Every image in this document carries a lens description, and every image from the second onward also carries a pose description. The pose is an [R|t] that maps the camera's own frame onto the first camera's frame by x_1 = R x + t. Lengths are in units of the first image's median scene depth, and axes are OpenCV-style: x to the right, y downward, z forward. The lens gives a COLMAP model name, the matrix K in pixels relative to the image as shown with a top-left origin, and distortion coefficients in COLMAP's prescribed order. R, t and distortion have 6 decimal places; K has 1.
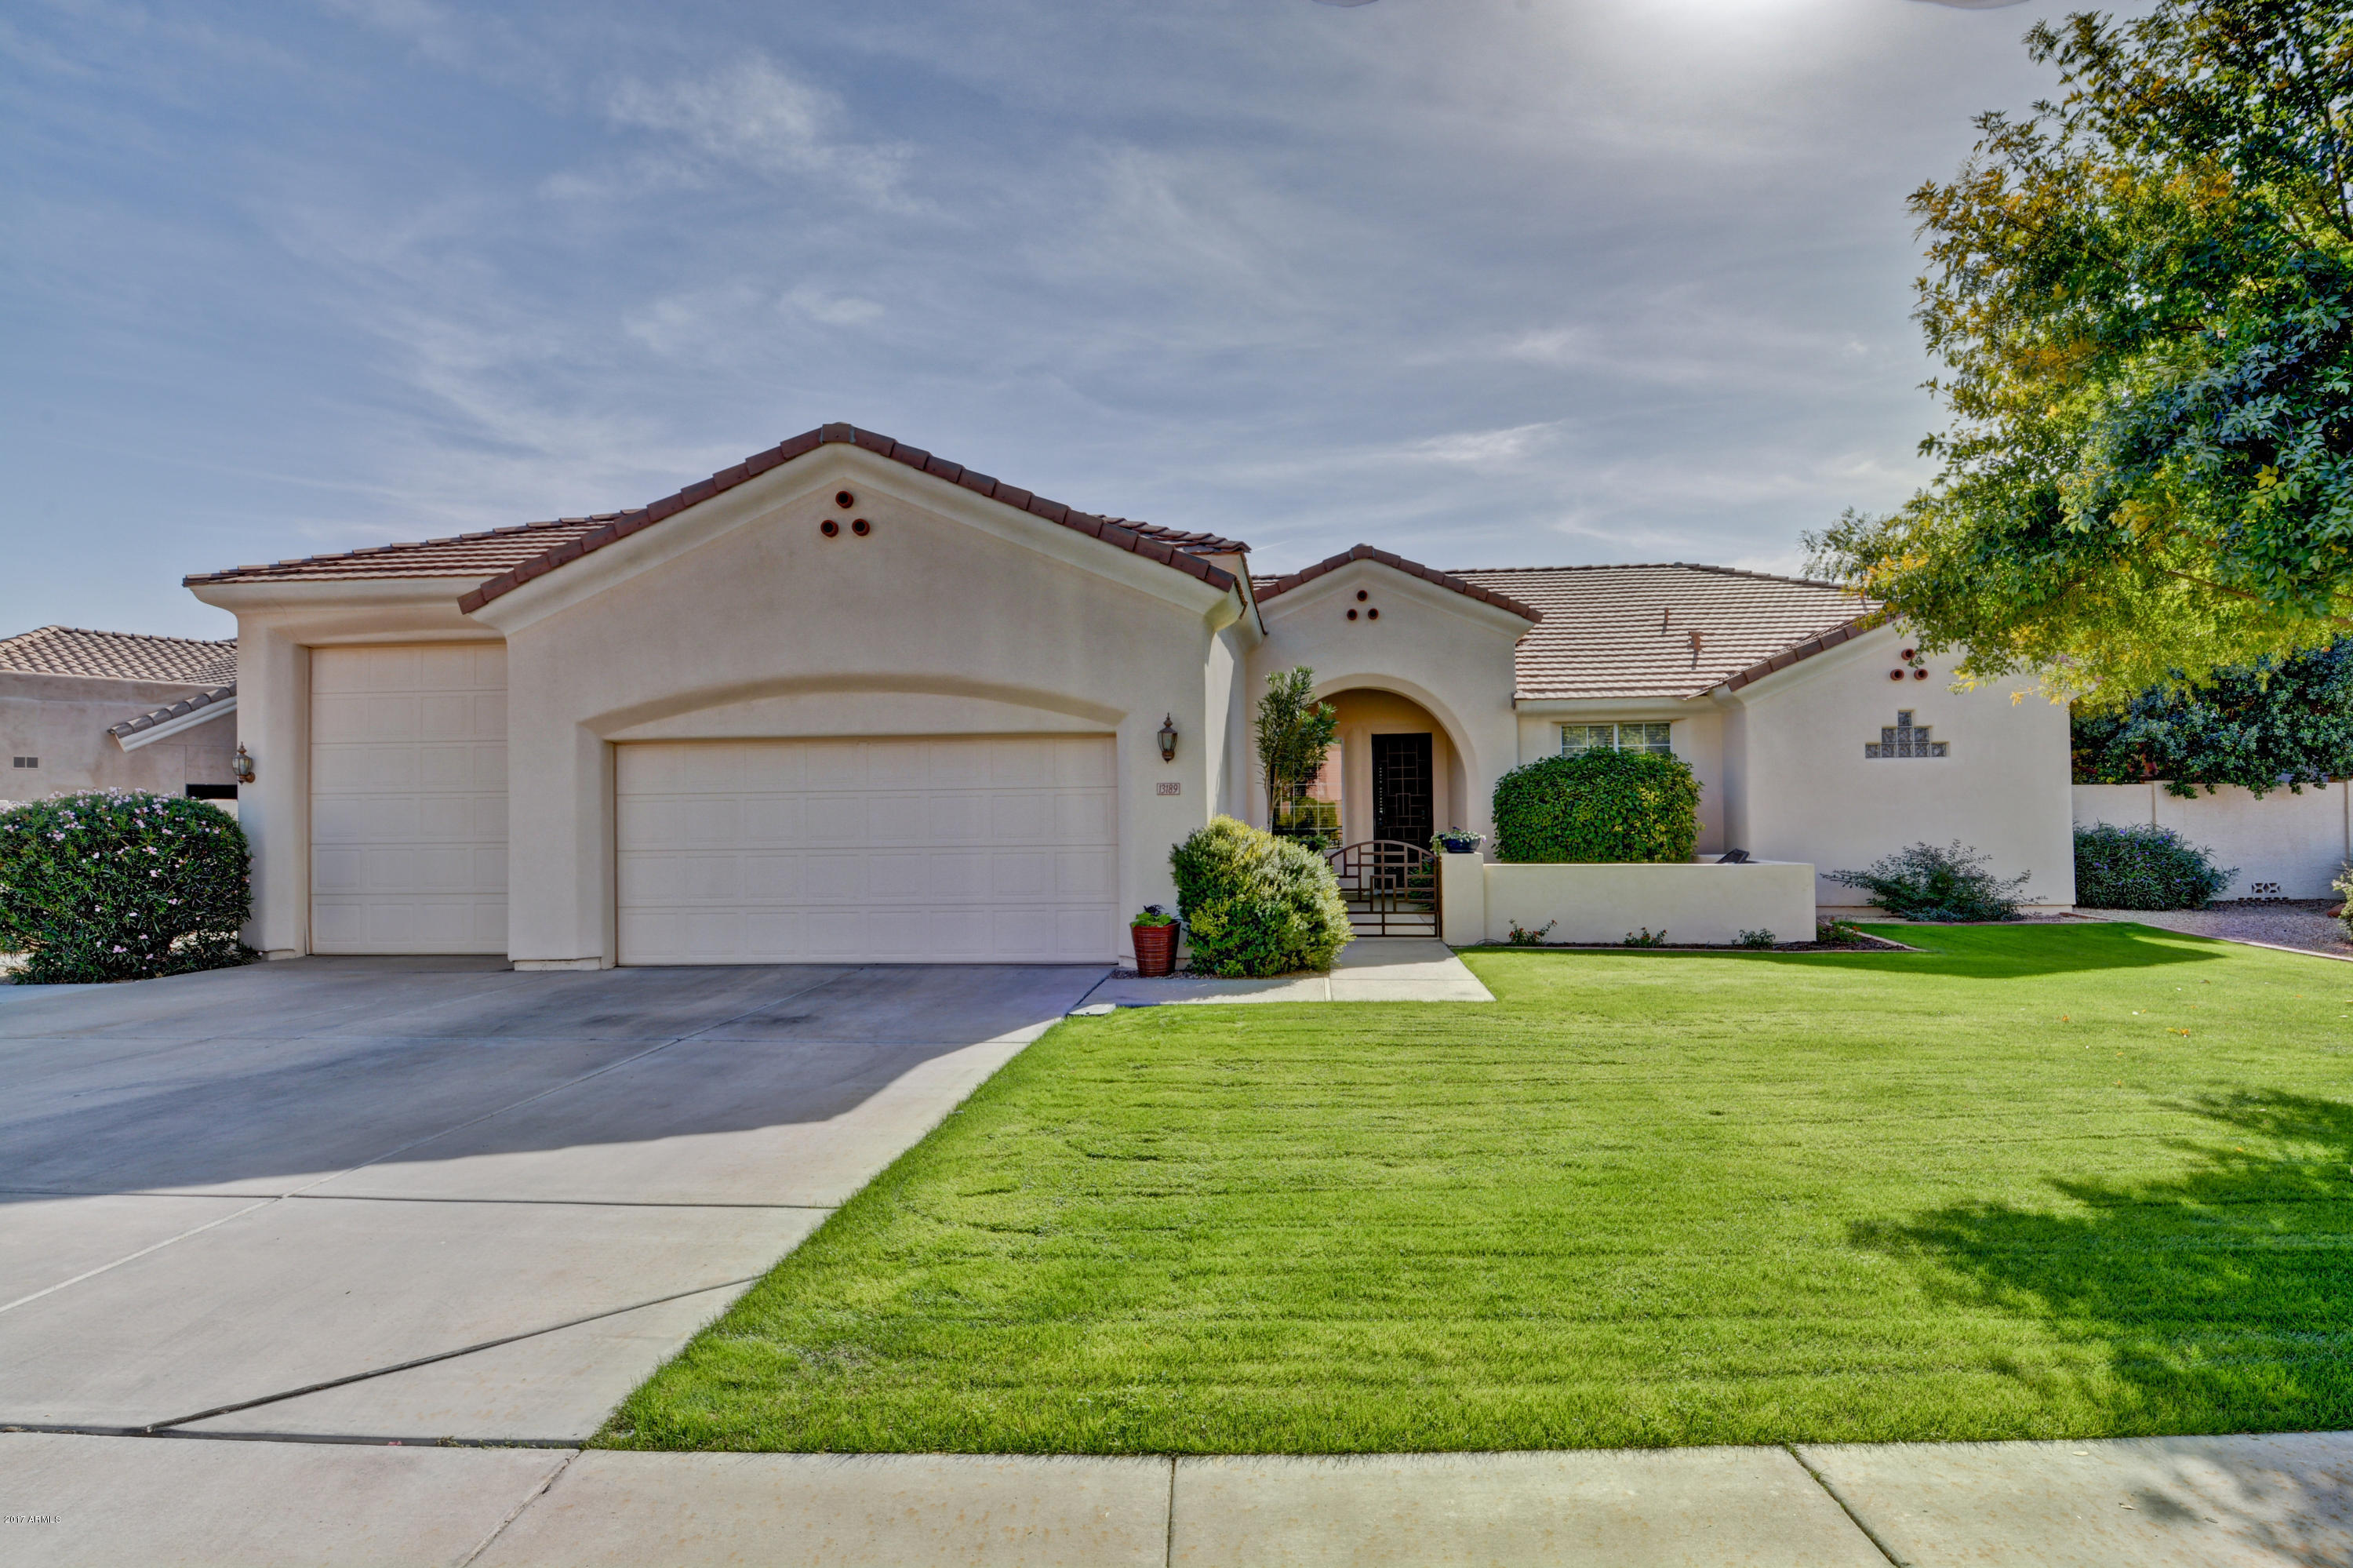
lens RADIAL K [[1242.3, 0, 1176.7], [0, 1242.3, 823.6], [0, 0, 1]] dist [-0.001112, -0.002157]
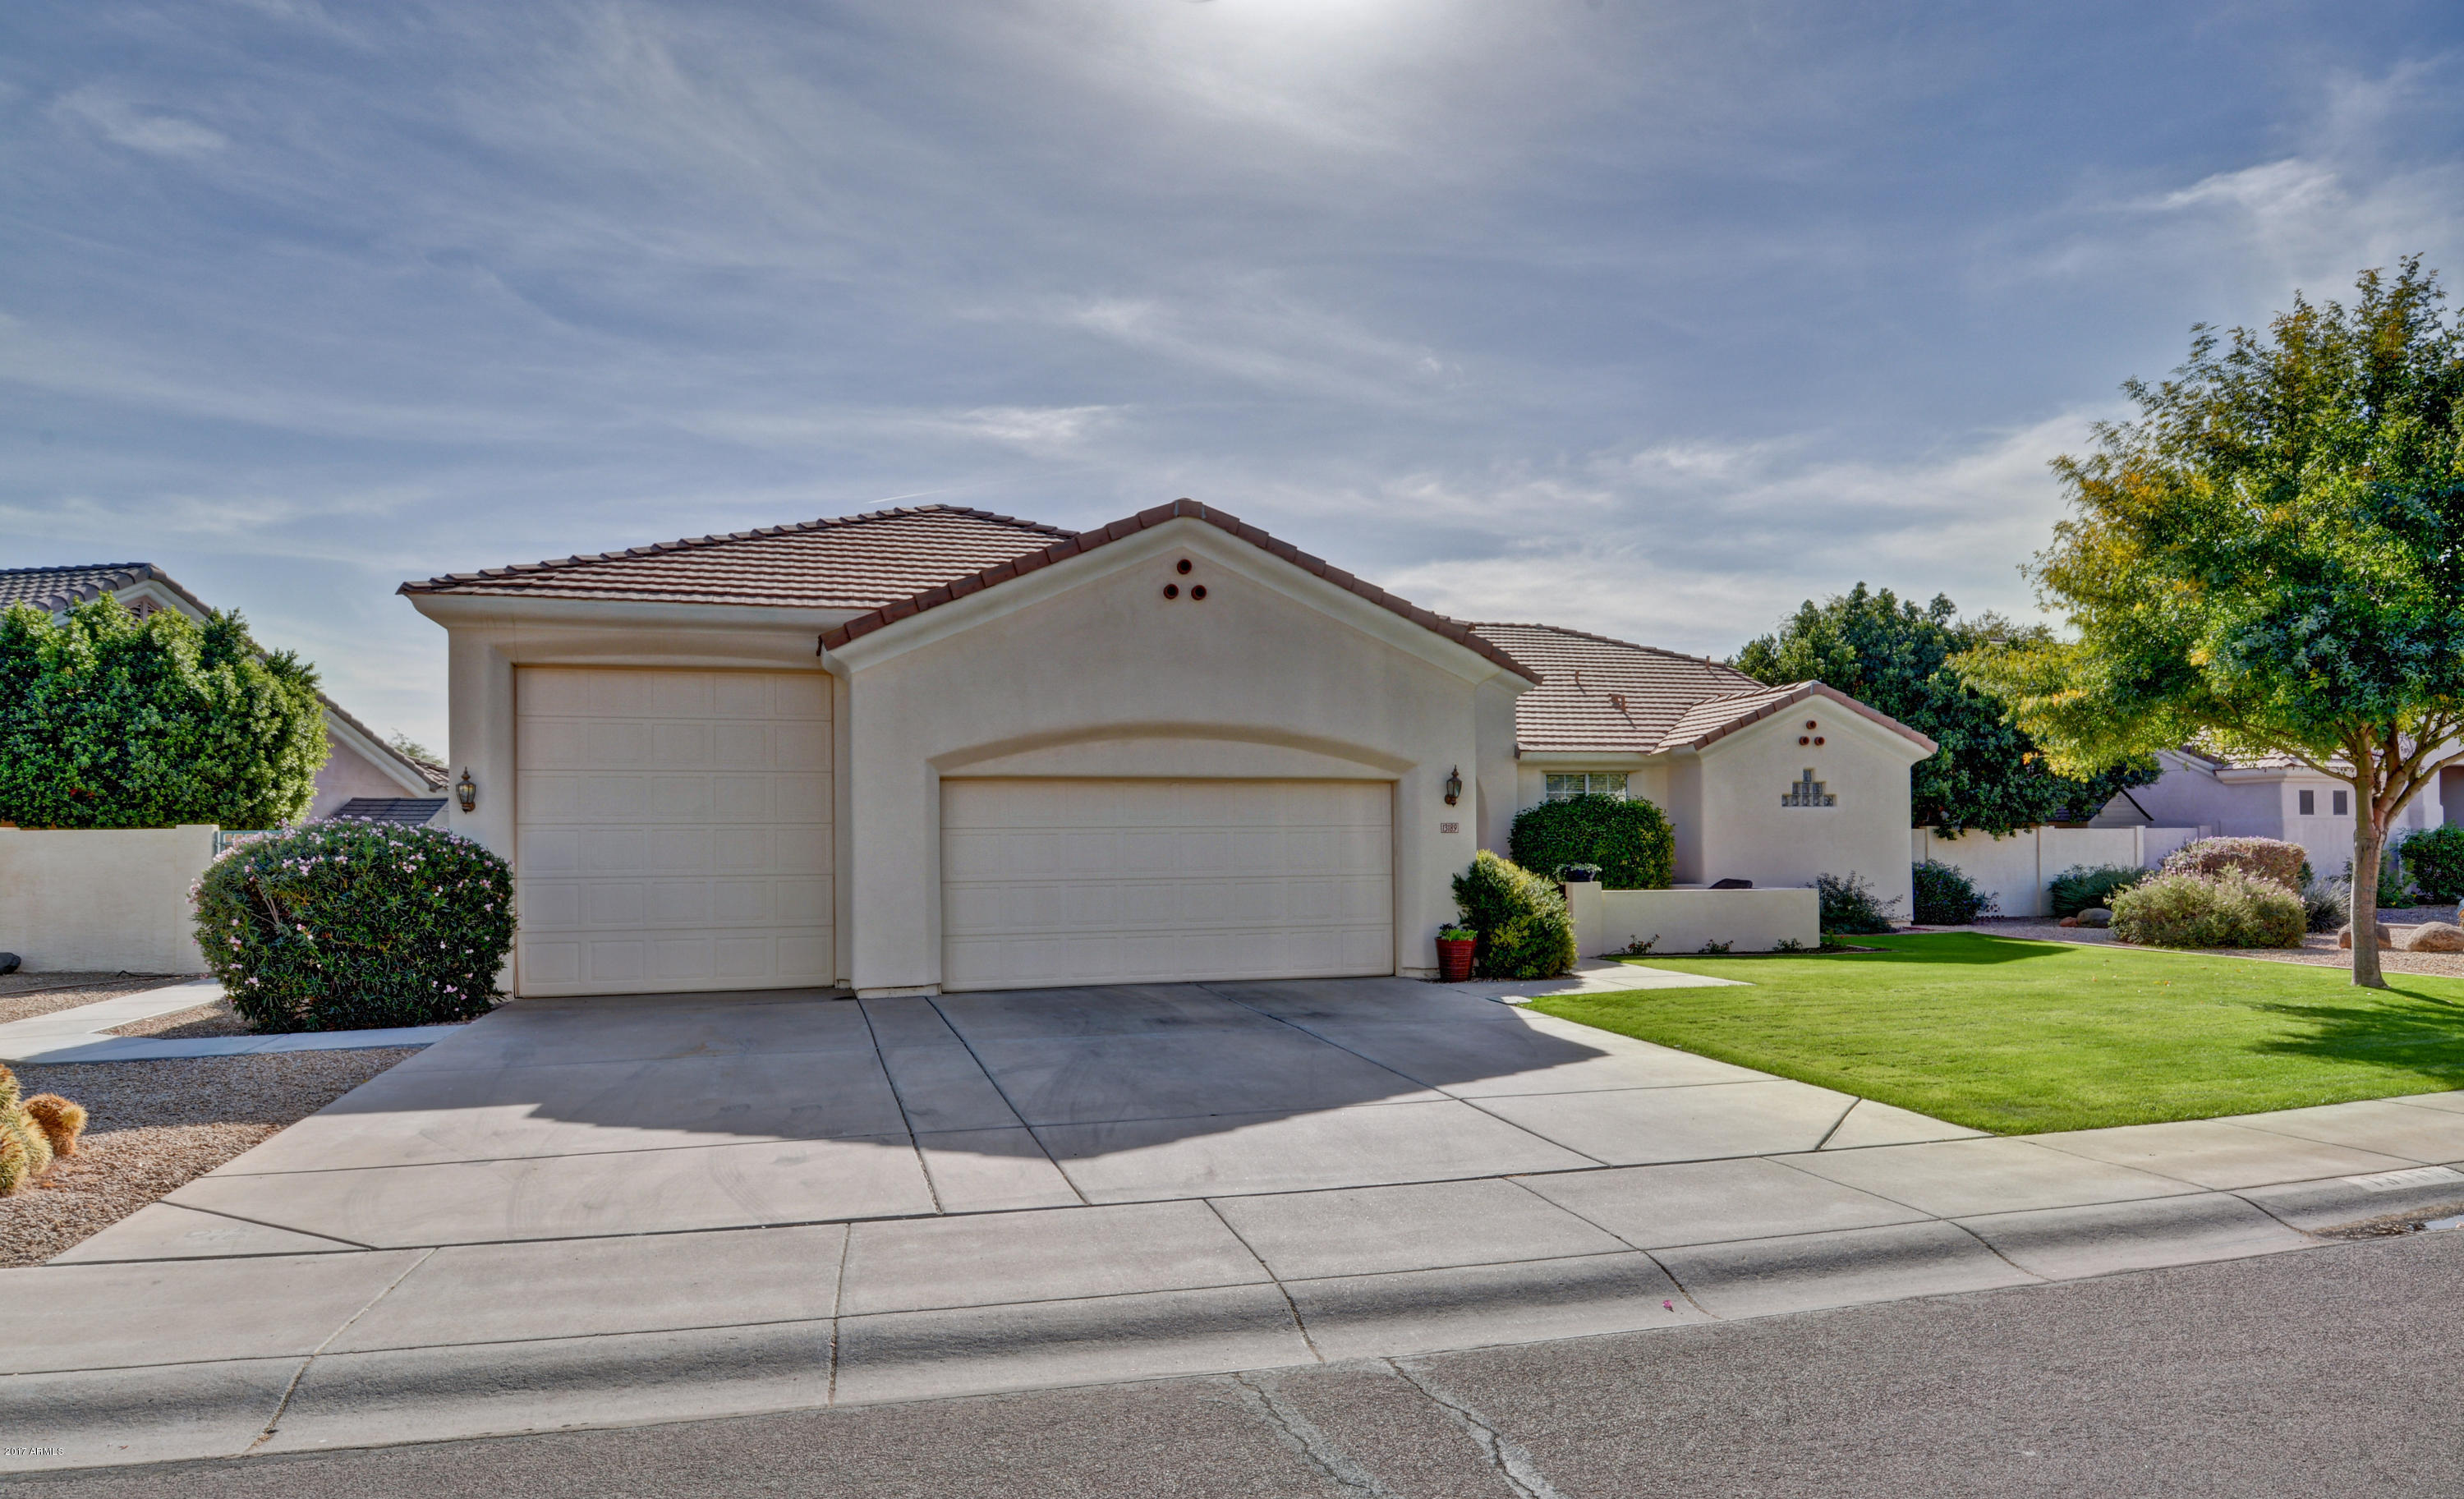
lens RADIAL K [[1472.9, 0, 1241.8], [0, 1472.9, 919.4], [0, 0, 1]] dist [0.003794, -0.002549]
pose [[0.930523, -0.015401, 0.365909, -0.609086], [0.002854, 0.999390, 0.034806, 0.009773], [-0.366221, -0.031344, 0.930000, -0.227873]]
